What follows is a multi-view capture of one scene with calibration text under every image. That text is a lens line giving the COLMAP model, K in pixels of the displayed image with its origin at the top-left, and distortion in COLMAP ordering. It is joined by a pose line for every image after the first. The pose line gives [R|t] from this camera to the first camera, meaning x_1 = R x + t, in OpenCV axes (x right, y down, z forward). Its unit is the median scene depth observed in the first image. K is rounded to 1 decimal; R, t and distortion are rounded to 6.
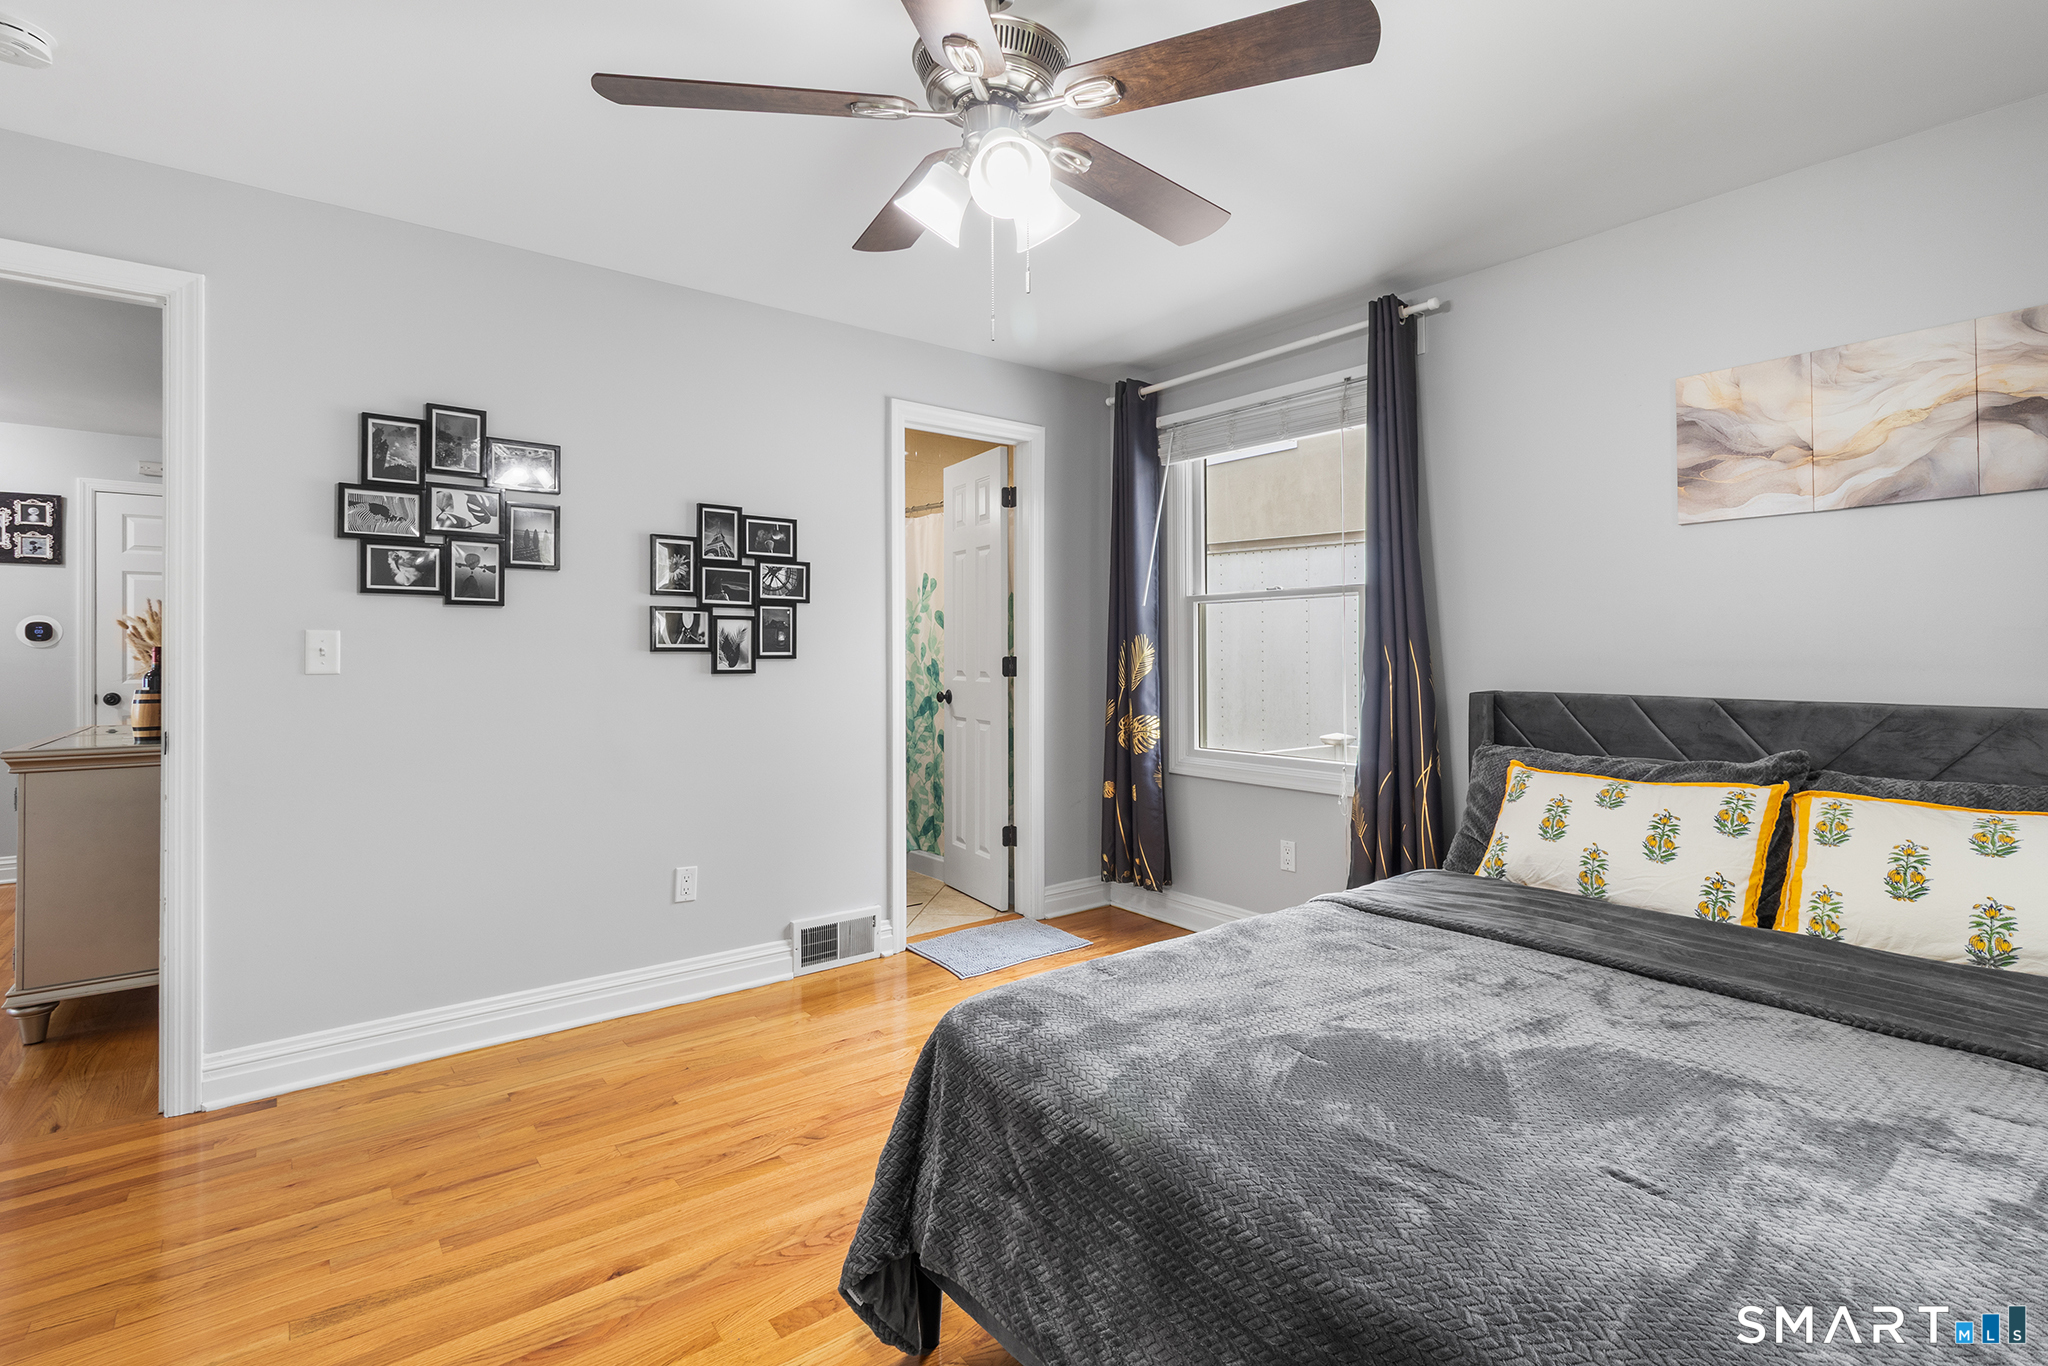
lens RADIAL K [[968.6, 0, 1075.3], [0, 968.6, 647.0], [0, 0, 1]] dist [-0.000906, -0.001267]
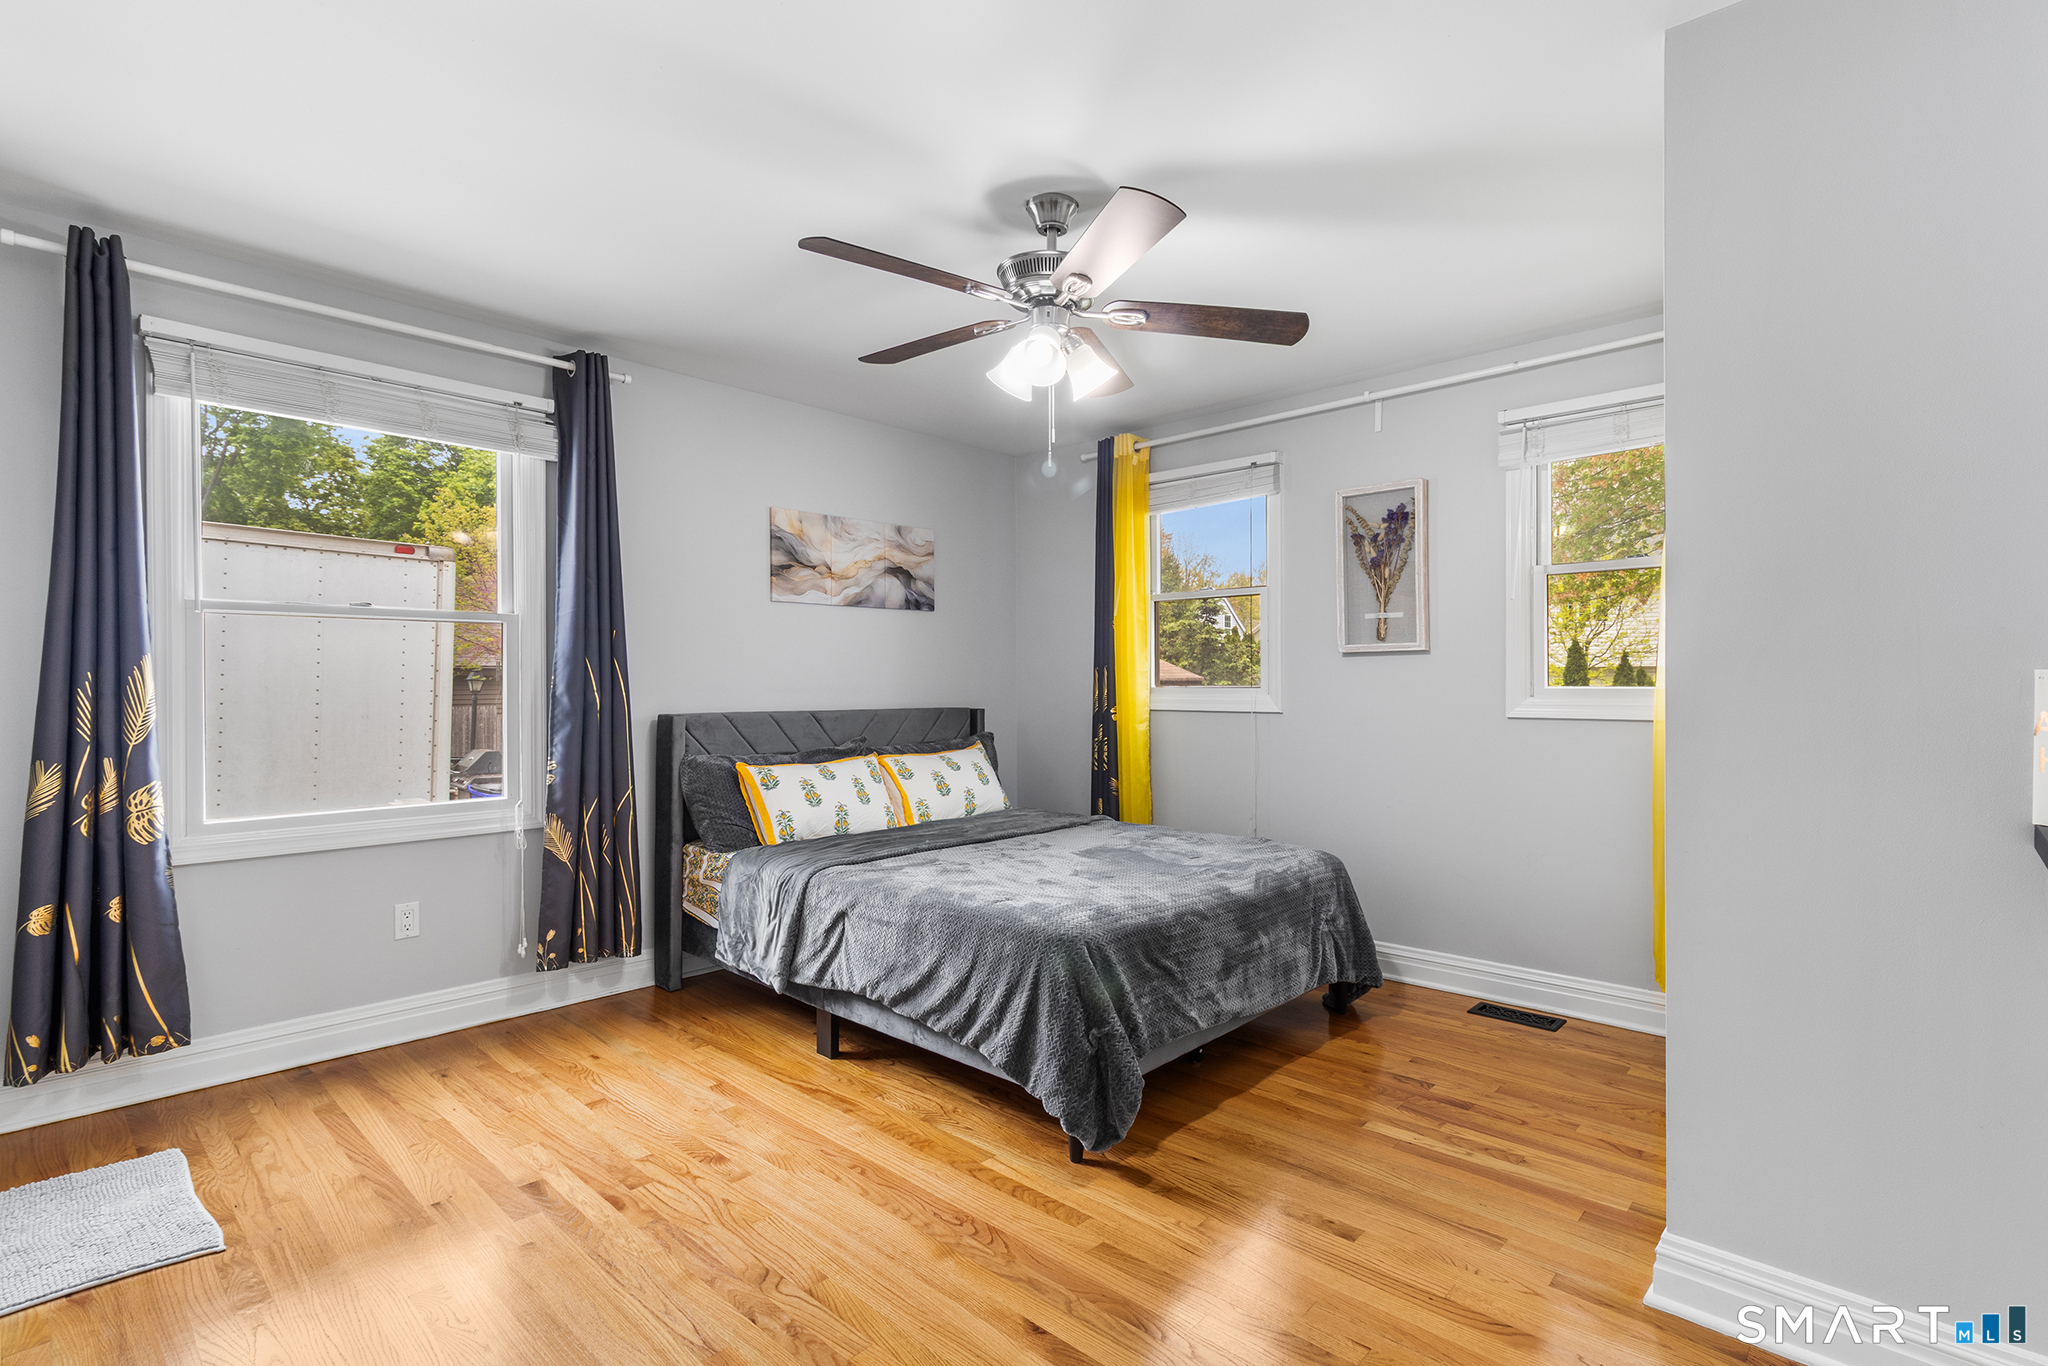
lens RADIAL K [[968.6, 0, 1027.0], [0, 968.6, 686.4], [0, 0, 1]] dist [-0.000906, -0.001267]
pose [[-0.124259, 0.005154, 0.992236, -1.037087], [0.000399, 0.999987, -0.005145, 0.020361], [-0.992250, -0.000243, -0.124260, 0.840664]]
